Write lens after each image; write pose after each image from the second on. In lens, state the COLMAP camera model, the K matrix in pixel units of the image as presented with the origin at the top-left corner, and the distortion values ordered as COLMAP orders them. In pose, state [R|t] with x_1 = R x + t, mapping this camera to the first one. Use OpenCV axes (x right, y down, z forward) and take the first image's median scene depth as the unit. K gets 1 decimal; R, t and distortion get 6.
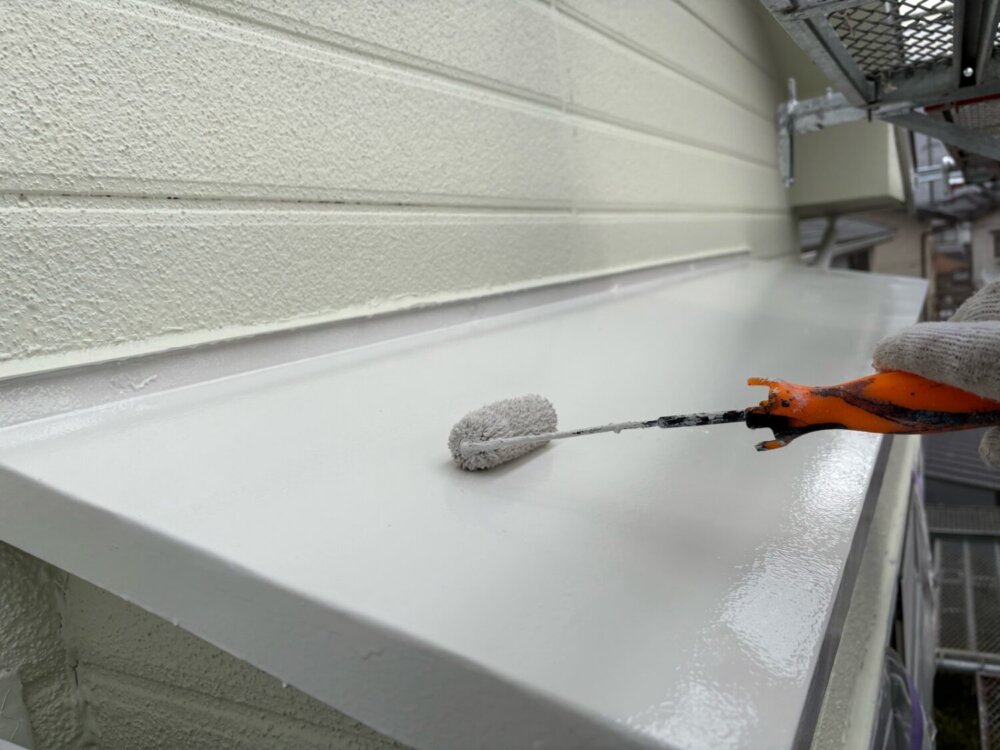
lens RADIAL K [[767.5, 0, 501.7], [0, 767.5, 380.9], [0, 0, 1]] dist [0.039230, -0.045180]
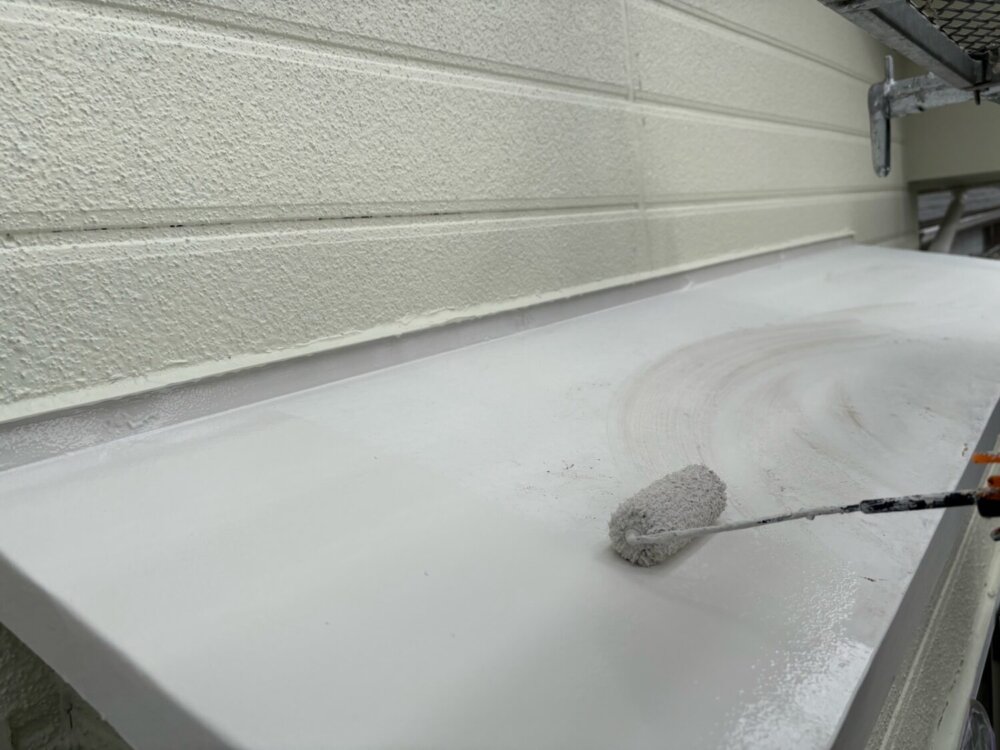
lens RADIAL K [[767.5, 0, 501.7], [0, 767.5, 380.9], [0, 0, 1]] dist [0.039230, -0.045180]
pose [[0.991439, 0.015922, -0.129599, 0.095220], [-0.011527, 0.999335, 0.034593, -0.073964], [0.130063, -0.032803, 0.990963, 0.083060]]
